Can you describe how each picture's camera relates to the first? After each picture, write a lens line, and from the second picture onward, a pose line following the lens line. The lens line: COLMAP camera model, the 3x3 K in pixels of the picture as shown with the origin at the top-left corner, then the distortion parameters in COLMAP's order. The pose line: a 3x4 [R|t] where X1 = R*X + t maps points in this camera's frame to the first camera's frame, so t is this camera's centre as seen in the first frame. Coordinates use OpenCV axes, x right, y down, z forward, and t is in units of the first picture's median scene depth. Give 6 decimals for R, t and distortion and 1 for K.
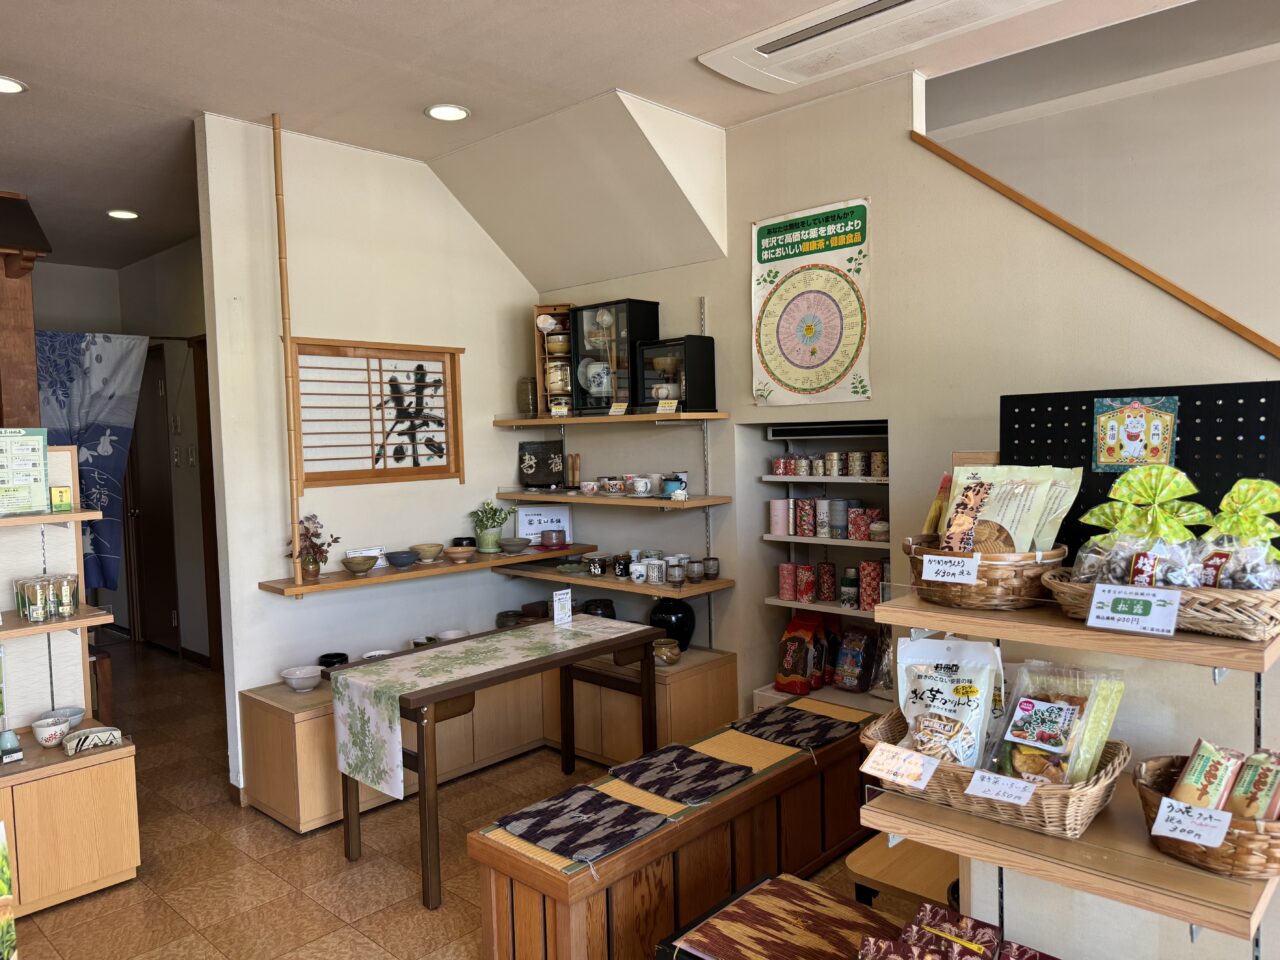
lens RADIAL K [[915.3, 0, 638.9], [0, 915.3, 480.3], [0, 0, 1]] dist [-0.012733, -0.001254]
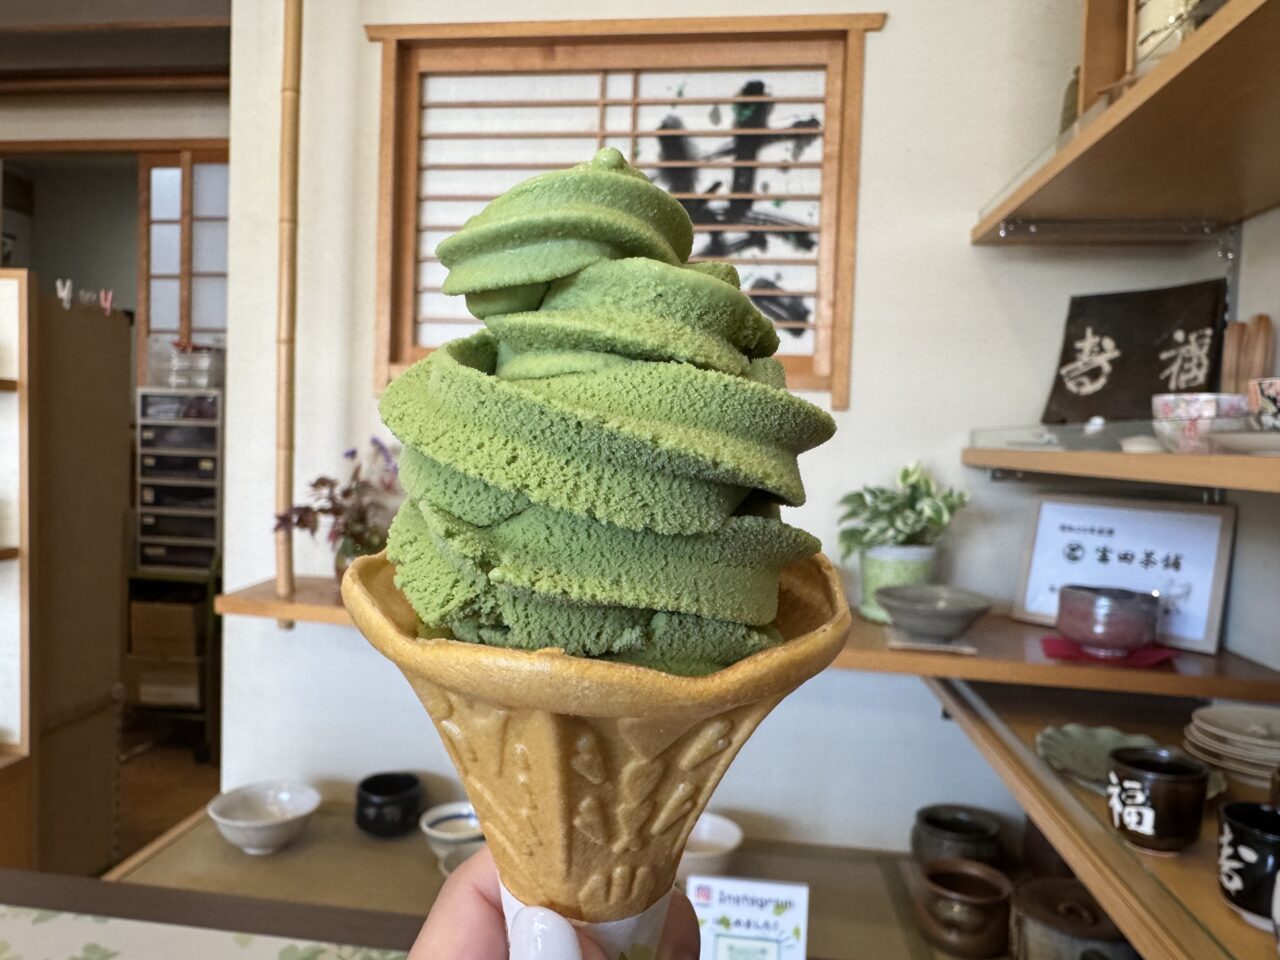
lens RADIAL K [[915.3, 0, 638.7], [0, 915.3, 475.1], [0, 0, 1]] dist [-0.012733, -0.001254]
pose [[0.582550, 0.072262, -0.809576, 0.044813], [-0.093966, 0.995349, 0.021228, 0.028912], [0.807345, 0.063706, 0.586631, 0.748985]]
